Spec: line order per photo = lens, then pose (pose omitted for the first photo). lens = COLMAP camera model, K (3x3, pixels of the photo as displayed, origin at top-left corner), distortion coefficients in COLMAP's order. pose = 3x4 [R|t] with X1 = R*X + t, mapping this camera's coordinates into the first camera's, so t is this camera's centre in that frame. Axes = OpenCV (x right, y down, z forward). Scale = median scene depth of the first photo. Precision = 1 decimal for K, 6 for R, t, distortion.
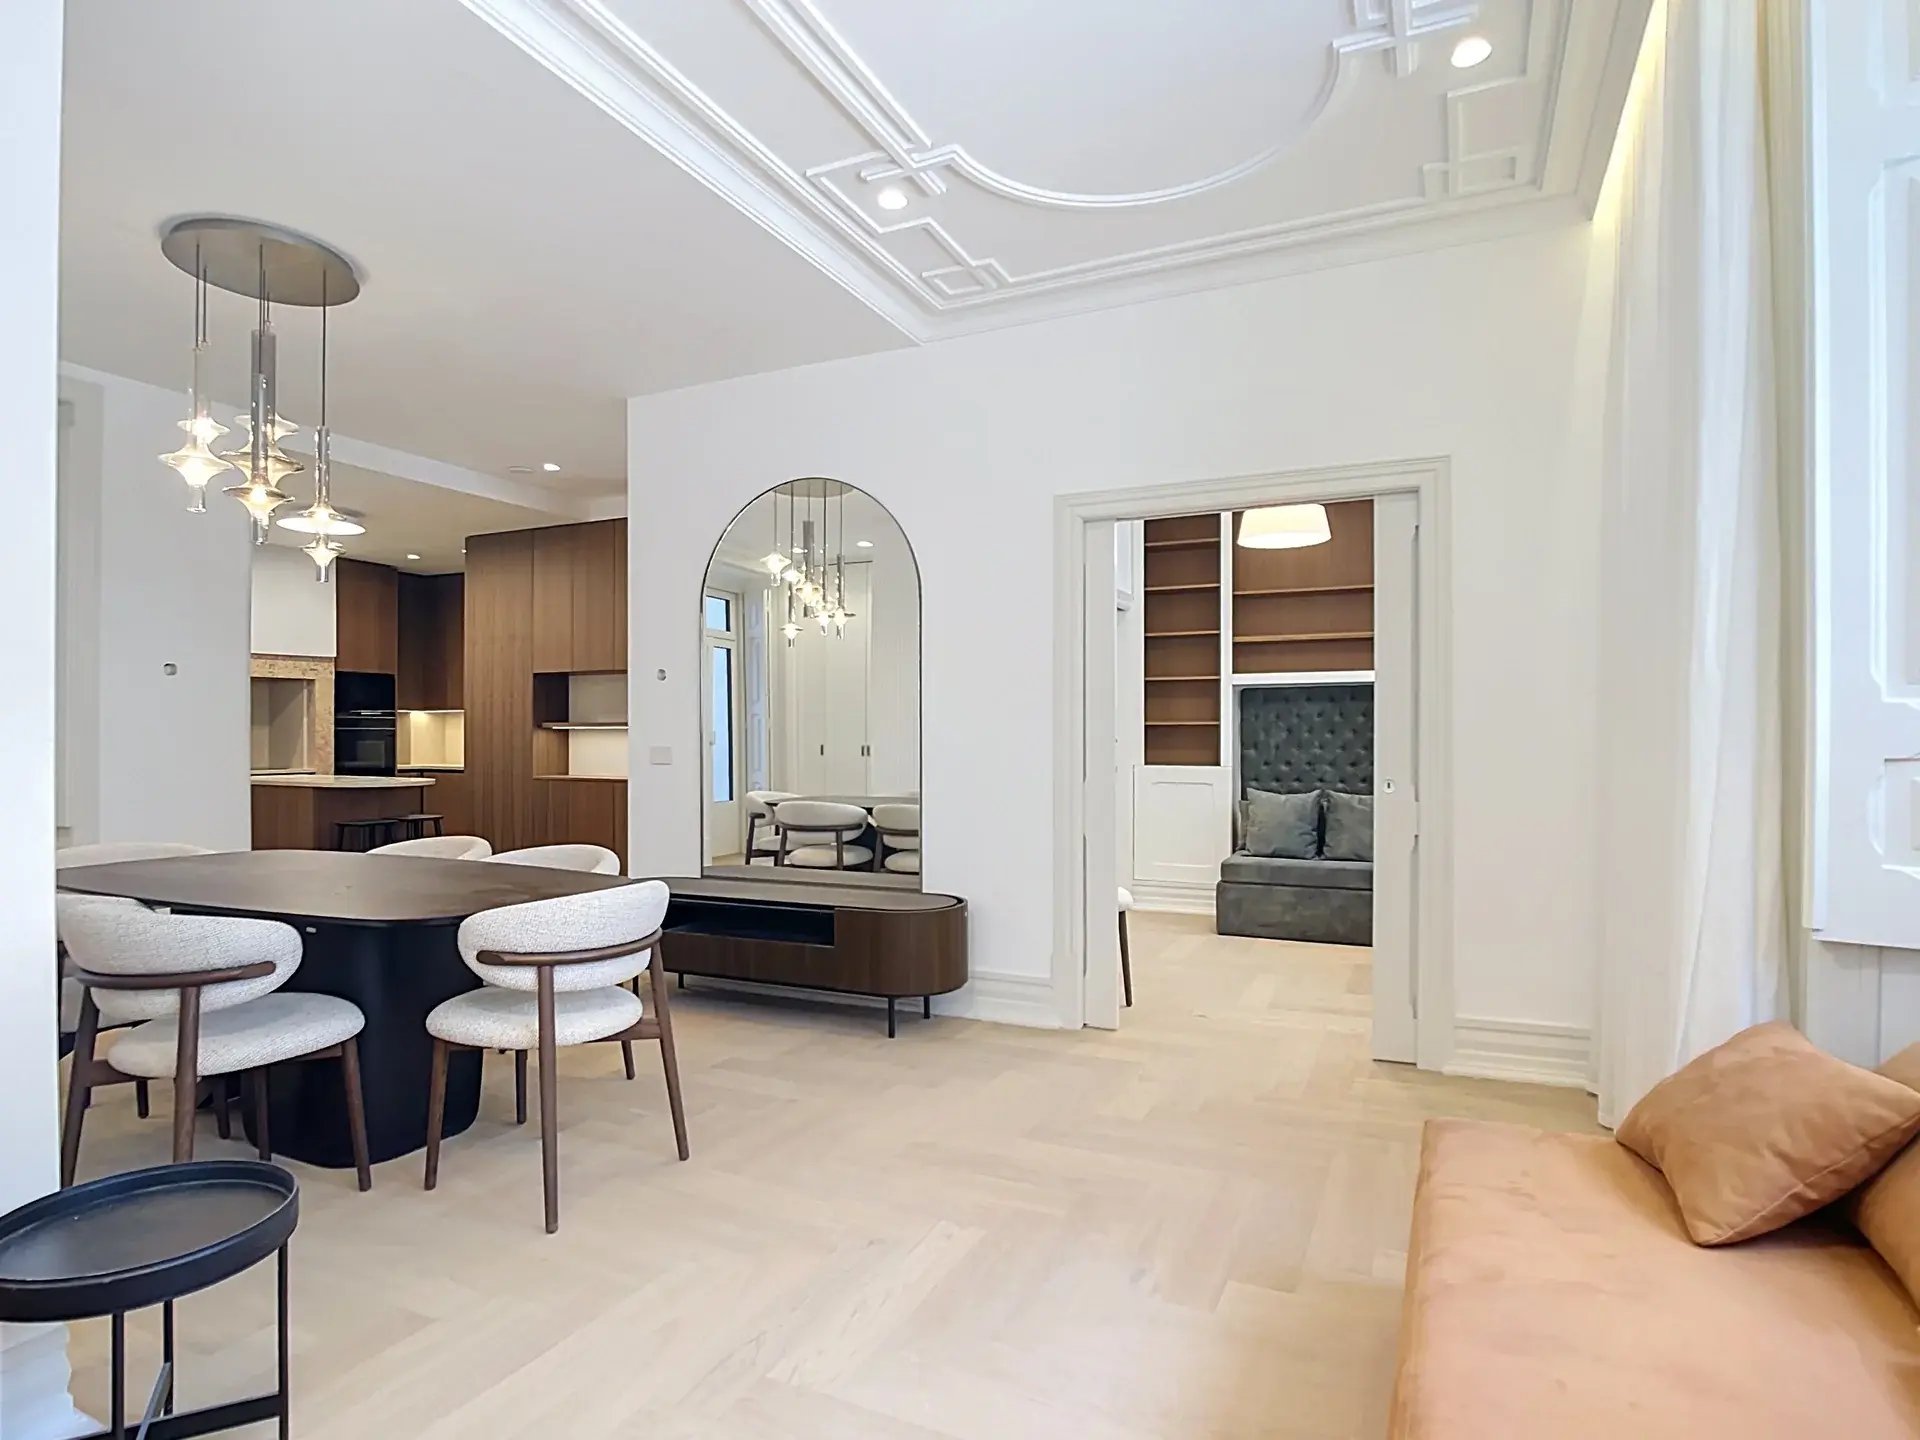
lens RADIAL K [[1033.9, 0, 967.3], [0, 1033.9, 744.5], [0, 0, 1]] dist [-0.032973, 0.000087]
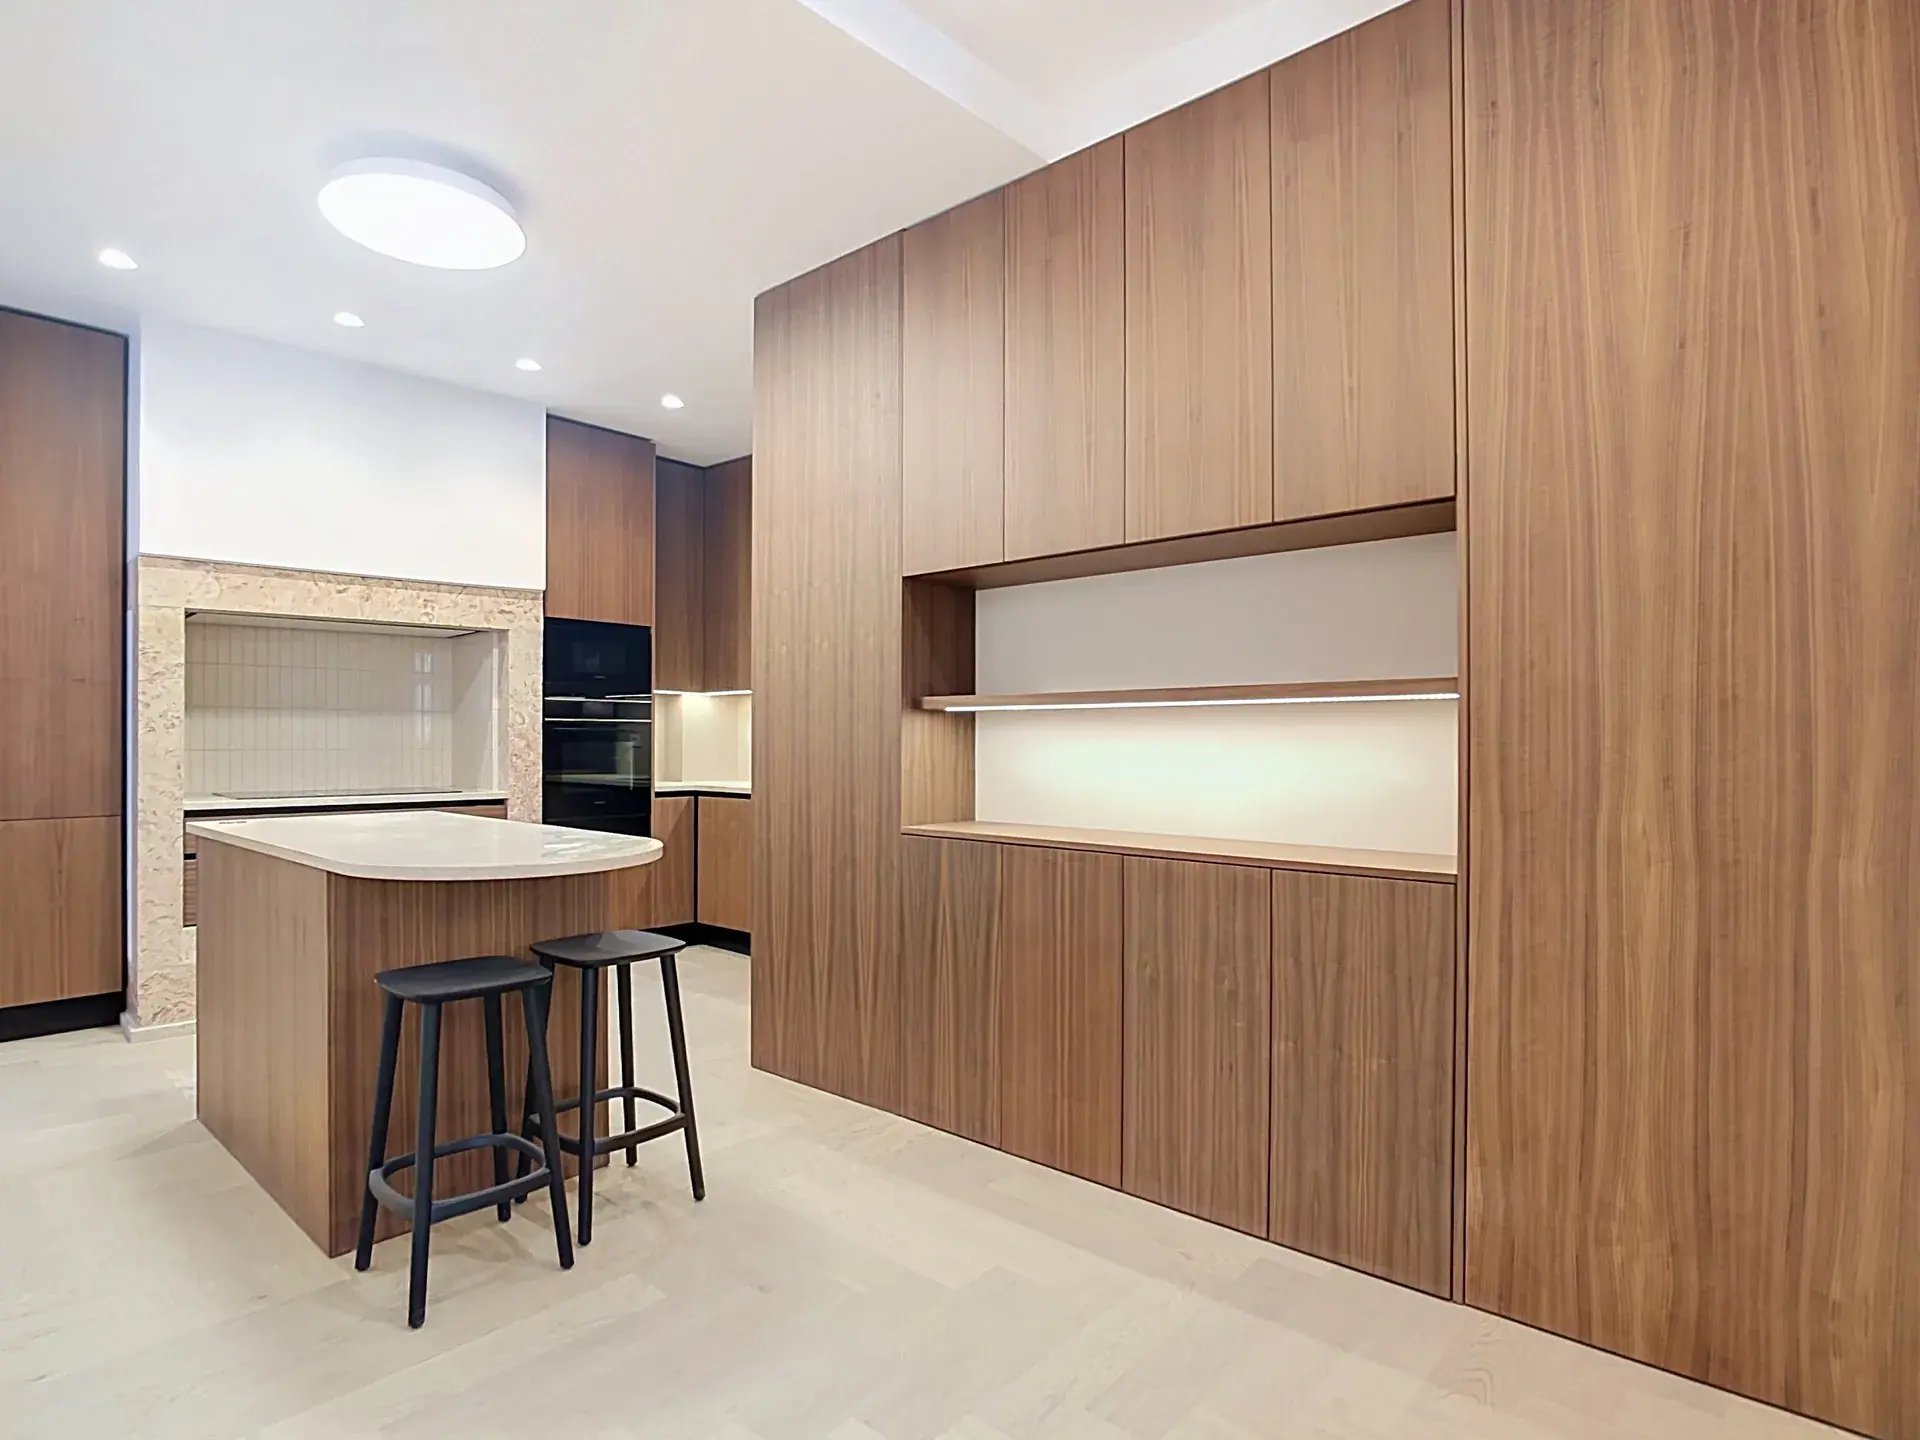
lens RADIAL K [[1071.4, 0, 948.1], [0, 1071.4, 742.6], [0, 0, 1]] dist [-0.002261, -0.000989]
pose [[0.953116, -0.001845, -0.302600, -0.238977], [0.001086, 0.999996, -0.002677, -0.001541], [0.302604, 0.002223, 0.953114, 0.519299]]
